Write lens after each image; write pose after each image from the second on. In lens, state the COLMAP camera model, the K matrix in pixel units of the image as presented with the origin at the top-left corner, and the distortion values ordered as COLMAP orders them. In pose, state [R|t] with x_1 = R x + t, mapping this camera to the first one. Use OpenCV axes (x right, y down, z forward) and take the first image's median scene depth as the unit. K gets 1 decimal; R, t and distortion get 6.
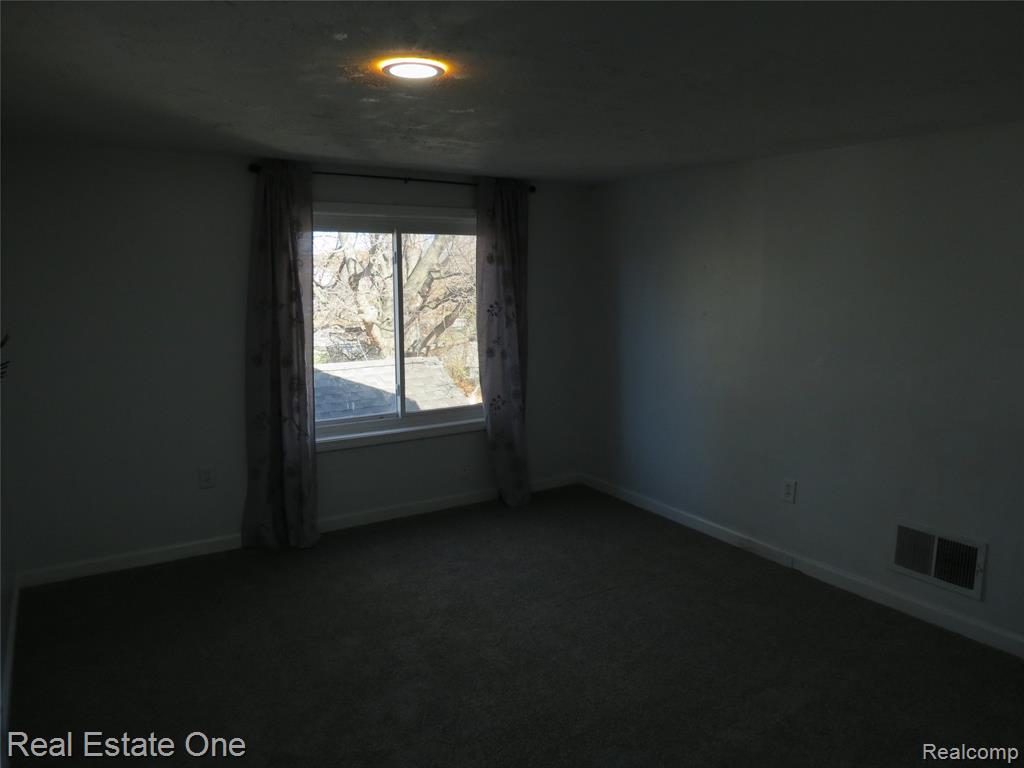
lens RADIAL K [[725.8, 0, 512.0], [0, 725.8, 383.9], [0, 0, 1]] dist [-0.030933, 0.007503]
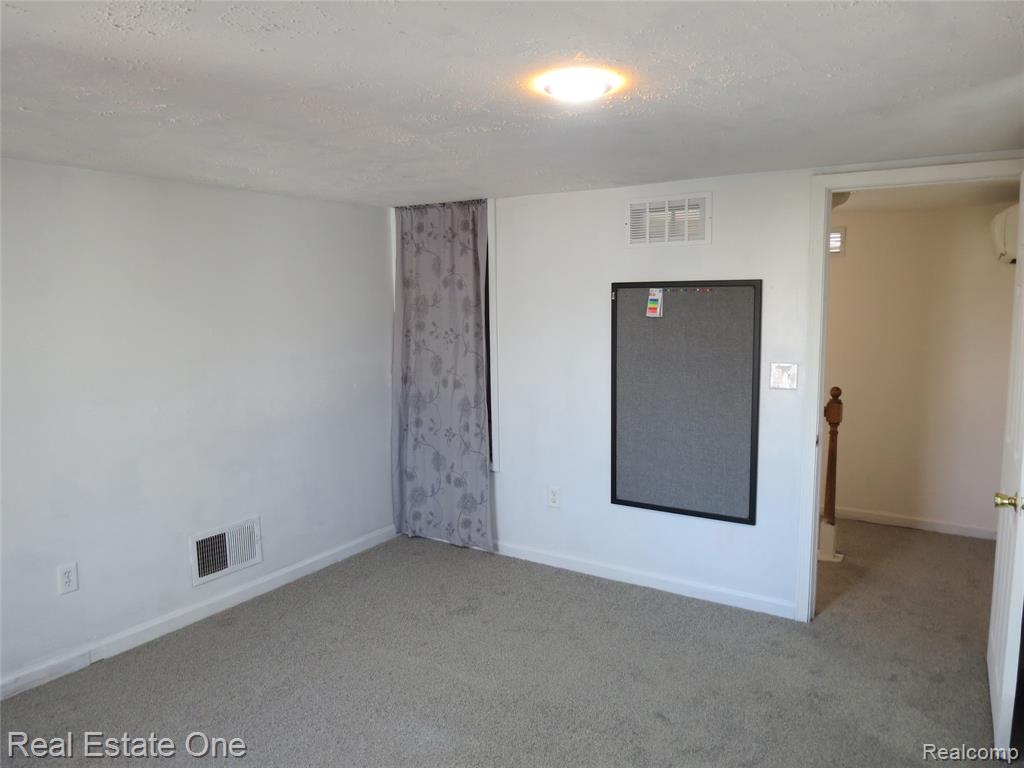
lens RADIAL K [[725.8, 0, 512.4], [0, 725.8, 384.5], [0, 0, 1]] dist [-0.030933, 0.007503]
pose [[-0.420602, -0.094558, 0.902304, -0.602755], [0.152002, 0.973151, 0.172837, -0.144703], [-0.894421, 0.209847, -0.394936, 0.930539]]
